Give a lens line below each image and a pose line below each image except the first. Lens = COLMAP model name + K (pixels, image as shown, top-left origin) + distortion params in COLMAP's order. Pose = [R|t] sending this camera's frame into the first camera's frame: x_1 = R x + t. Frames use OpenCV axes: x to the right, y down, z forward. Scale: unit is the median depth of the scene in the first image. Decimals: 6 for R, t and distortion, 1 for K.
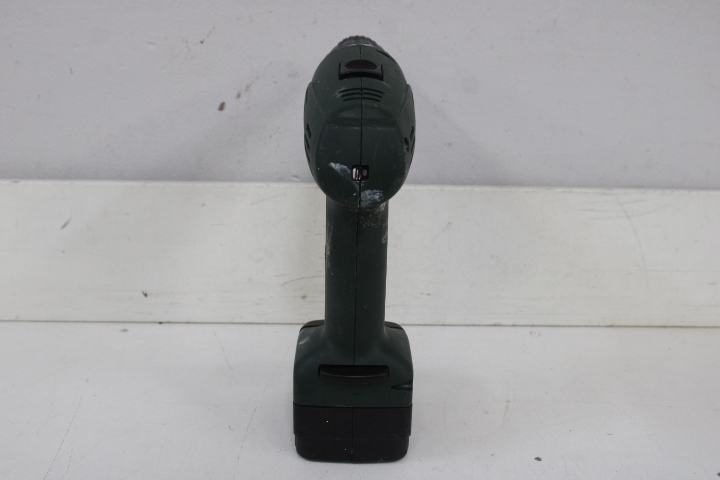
lens RADIAL K [[899.9, 0, 360.0], [0, 899.9, 240.0], [0, 0, 1]] dist [-0.064882, 0.065847]
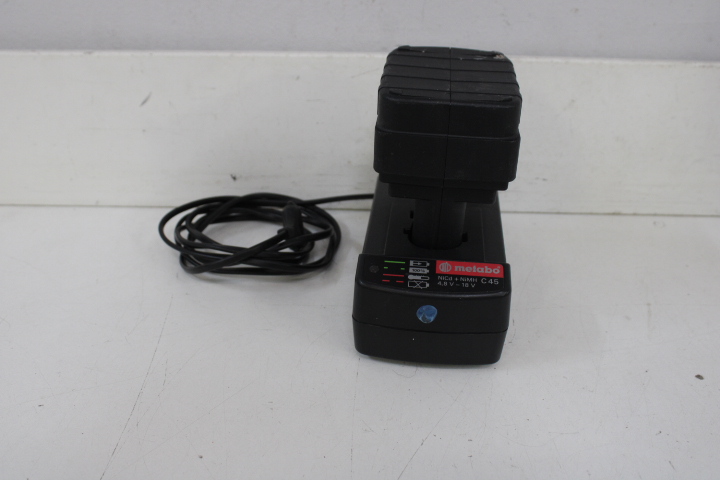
lens RADIAL K [[792.1, 0, 360.0], [0, 792.1, 240.0], [0, 0, 1]] dist [-0.108488, 0.134881]
pose [[0.999270, 0.009967, -0.036889, -0.081135], [-0.004033, 0.987502, 0.157555, -0.003890], [0.037998, -0.157291, 0.986821, 0.202103]]
